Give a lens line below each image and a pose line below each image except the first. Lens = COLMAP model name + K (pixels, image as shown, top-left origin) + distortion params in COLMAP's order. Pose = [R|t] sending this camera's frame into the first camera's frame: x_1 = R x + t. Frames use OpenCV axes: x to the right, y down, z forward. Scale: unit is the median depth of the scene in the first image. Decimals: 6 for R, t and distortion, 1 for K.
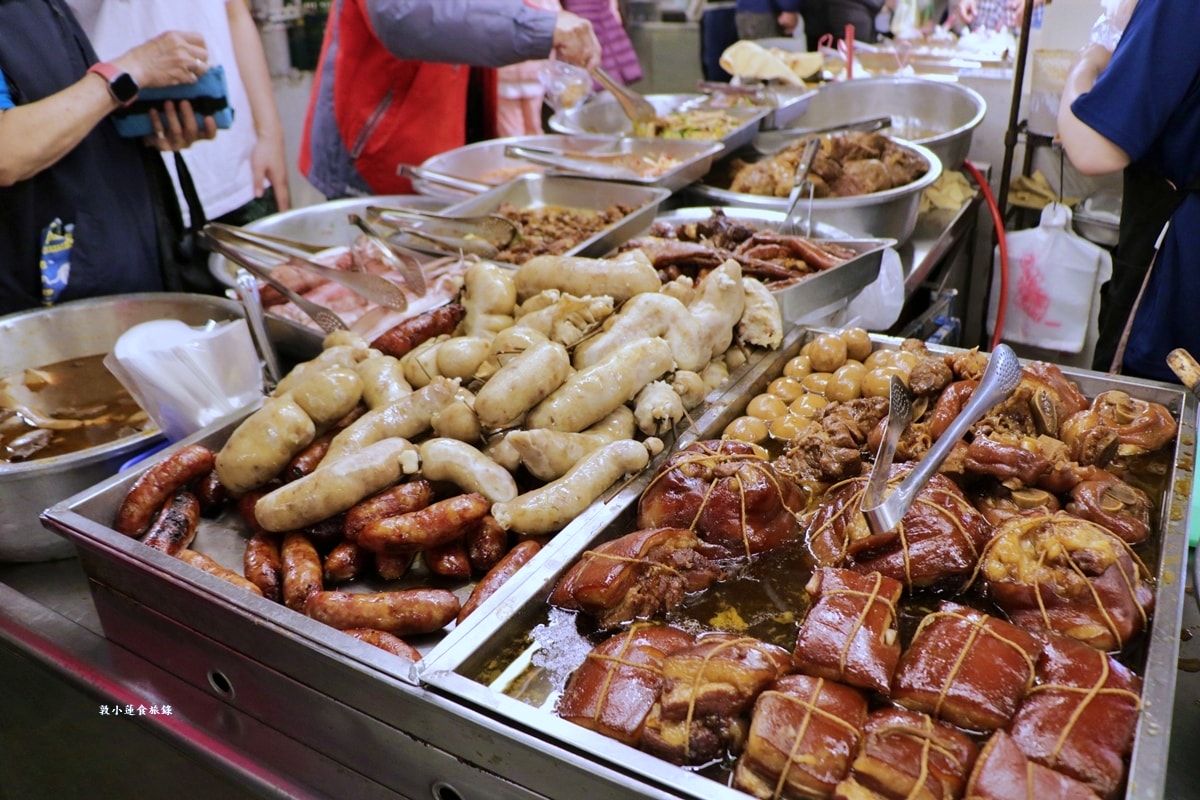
lens RADIAL K [[975.6, 0, 602.4], [0, 975.6, 417.5], [0, 0, 1]] dist [-0.112770, 0.010635]
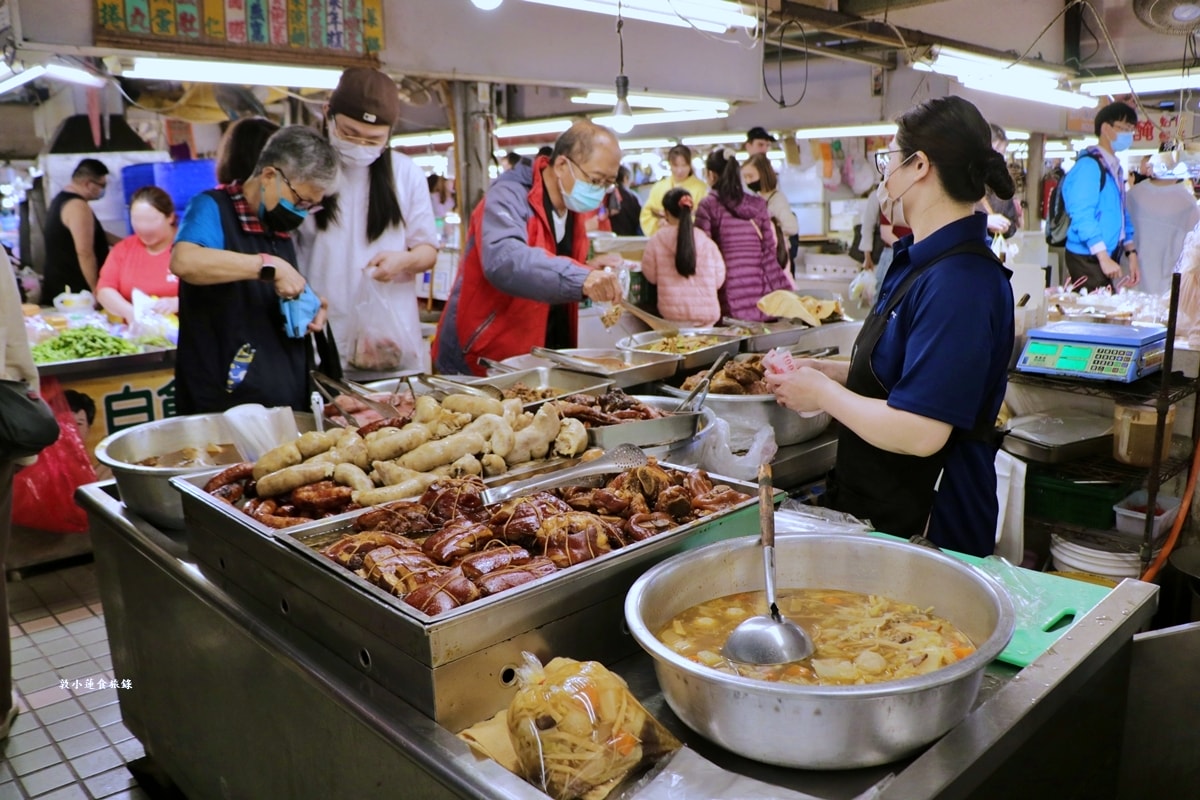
lens RADIAL K [[975.6, 0, 602.4], [0, 975.6, 417.5], [0, 0, 1]] dist [-0.112770, 0.010635]
pose [[0.960441, 0.077076, -0.267606, 0.759125], [-0.137630, 0.966754, -0.215508, 0.250585], [0.242099, 0.243814, 0.939118, -0.693433]]
